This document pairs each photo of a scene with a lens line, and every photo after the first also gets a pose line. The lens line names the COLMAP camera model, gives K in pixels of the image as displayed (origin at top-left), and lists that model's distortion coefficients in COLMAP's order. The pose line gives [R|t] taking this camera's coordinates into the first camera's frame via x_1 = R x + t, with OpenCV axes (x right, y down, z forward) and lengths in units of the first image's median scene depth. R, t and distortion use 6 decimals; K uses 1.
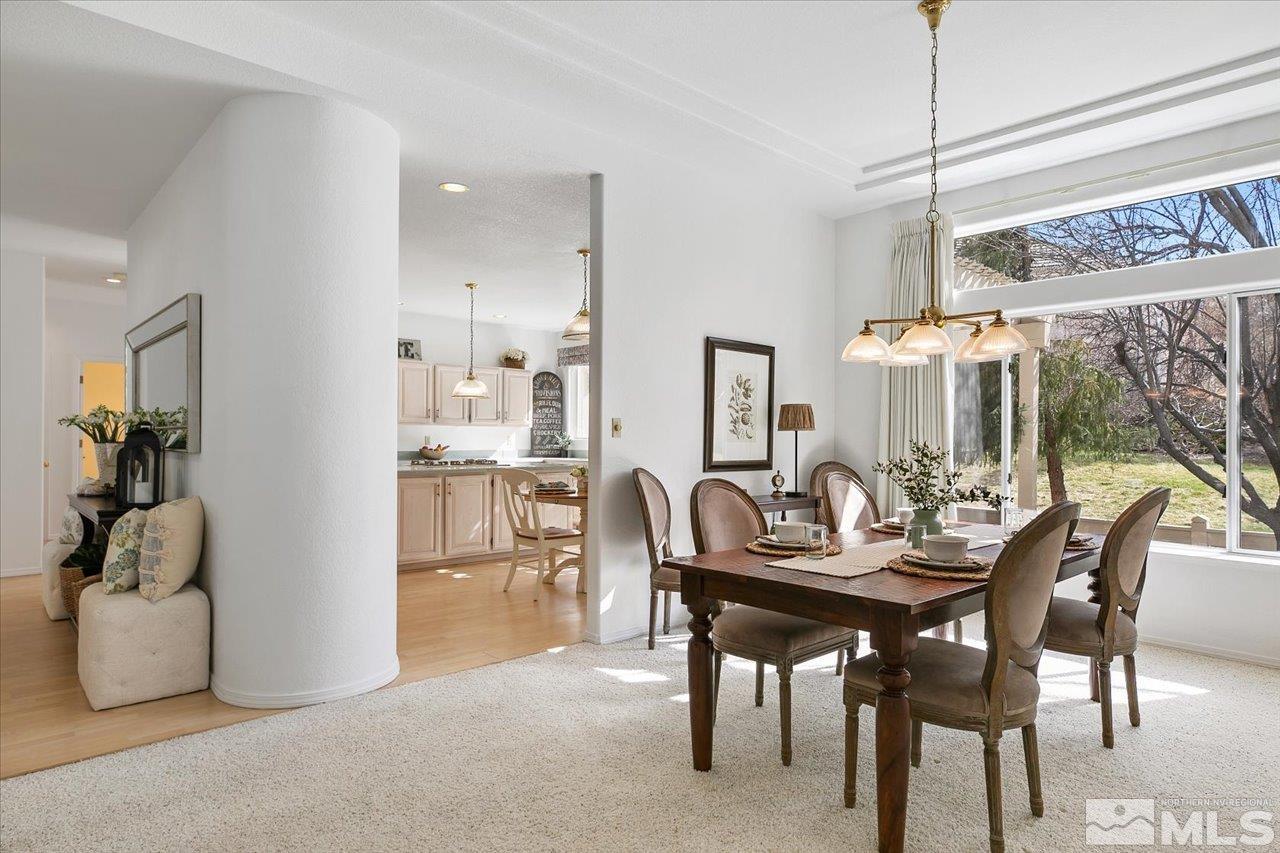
lens RADIAL K [[734.0, 0, 636.3], [0, 734.0, 438.2], [0, 0, 1]] dist [-0.003901, 0.001680]
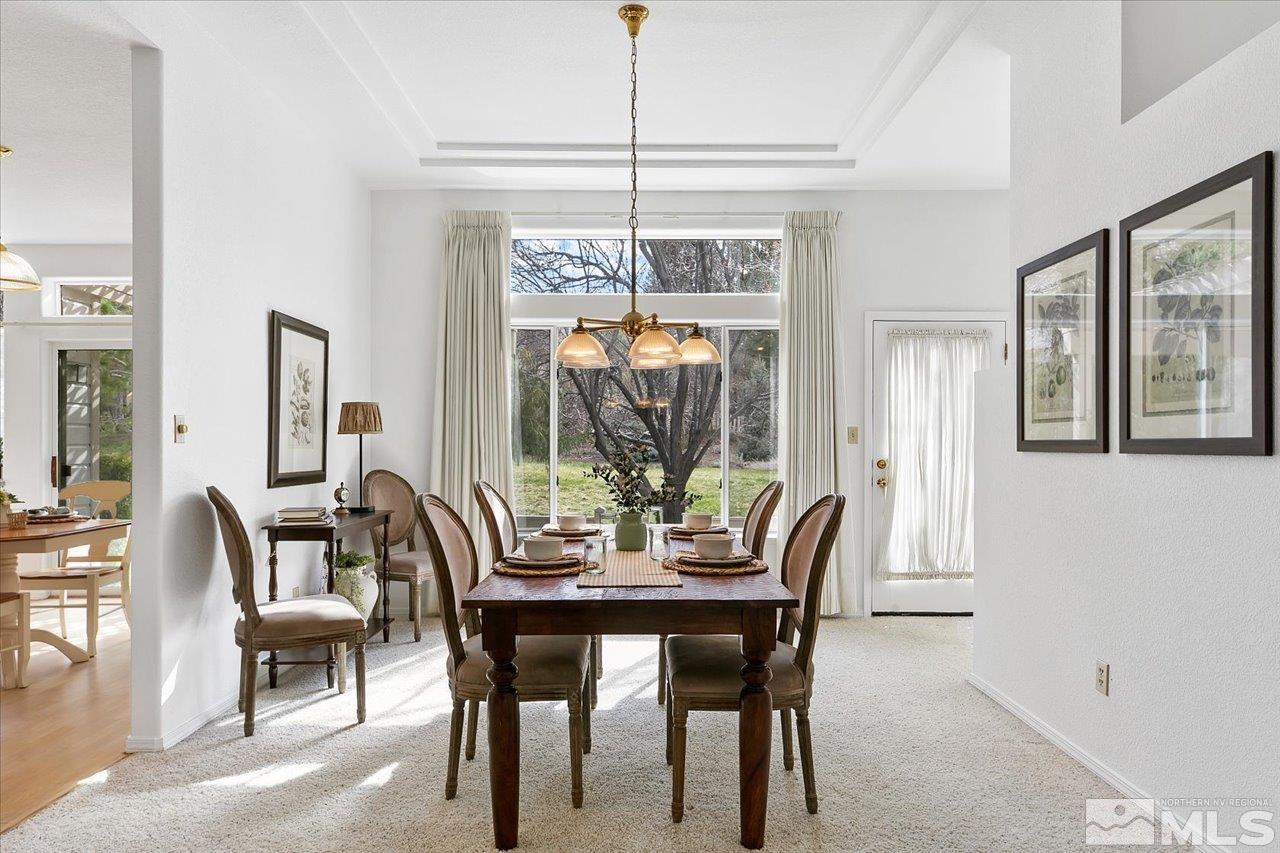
lens RADIAL K [[798.8, 0, 635.1], [0, 798.8, 445.2], [0, 0, 1]] dist [0.009774, 0.000935]
pose [[0.677995, -0.006529, 0.735038, -0.166585], [0.004791, 0.999979, 0.004463, -0.000081], [-0.735051, 0.000496, 0.678012, 0.102436]]
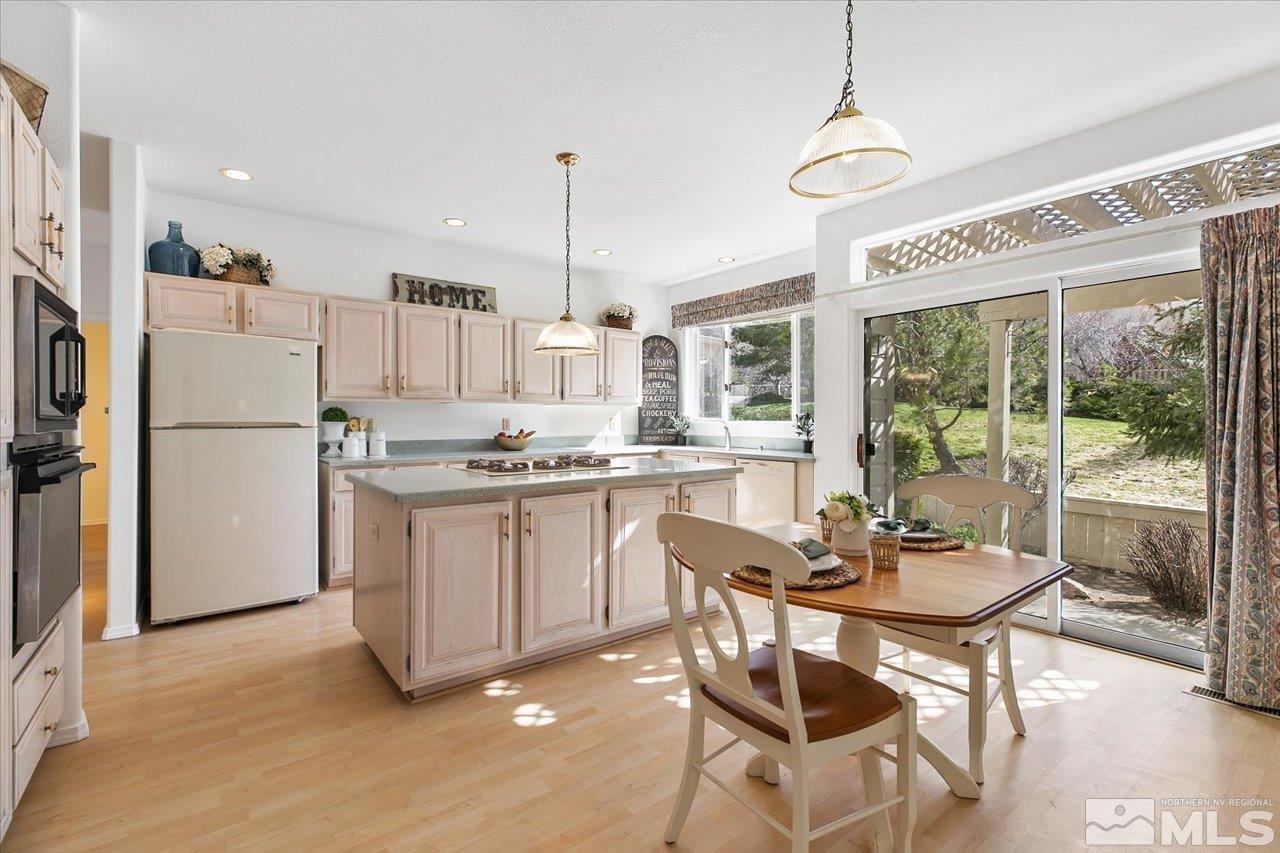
lens RADIAL K [[572.1, 0, 639.4], [0, 572.1, 421.9], [0, 0, 1]] dist [0.003400, 0.000180]
pose [[0.996761, -0.003082, -0.080356, -0.129476], [0.003570, 0.999976, 0.005931, -0.002628], [0.080336, -0.006199, 0.996749, 0.541946]]
